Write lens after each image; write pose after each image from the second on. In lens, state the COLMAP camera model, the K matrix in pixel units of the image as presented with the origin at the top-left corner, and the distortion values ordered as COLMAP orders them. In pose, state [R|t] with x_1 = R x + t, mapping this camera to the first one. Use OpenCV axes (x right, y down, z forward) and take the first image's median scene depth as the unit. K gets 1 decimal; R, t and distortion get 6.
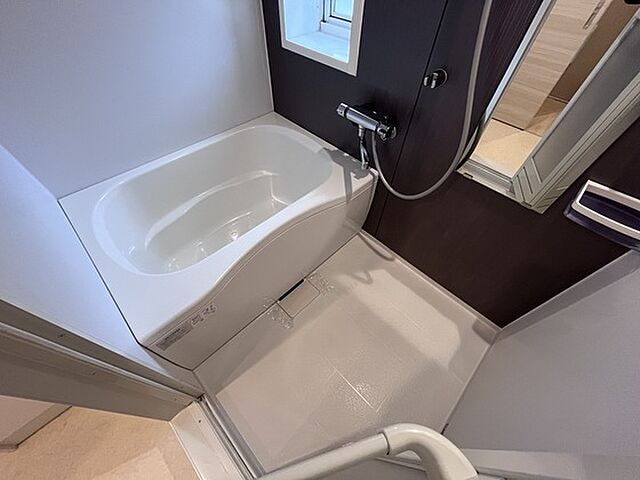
lens RADIAL K [[259.8, 0, 318.1], [0, 259.8, 241.5], [0, 0, 1]] dist [-0.001405, -0.000457]
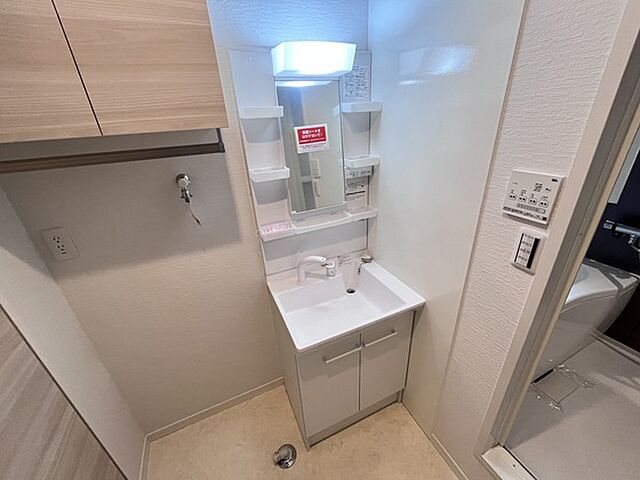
lens RADIAL K [[259.8, 0, 318.1], [0, 259.8, 241.5], [0, 0, 1]] dist [-0.001405, -0.000457]
pose [[0.932991, 0.076061, -0.351771, -0.701082], [-0.228112, 0.880985, -0.414525, 0.394203], [0.278376, 0.466991, 0.839301, -0.427413]]
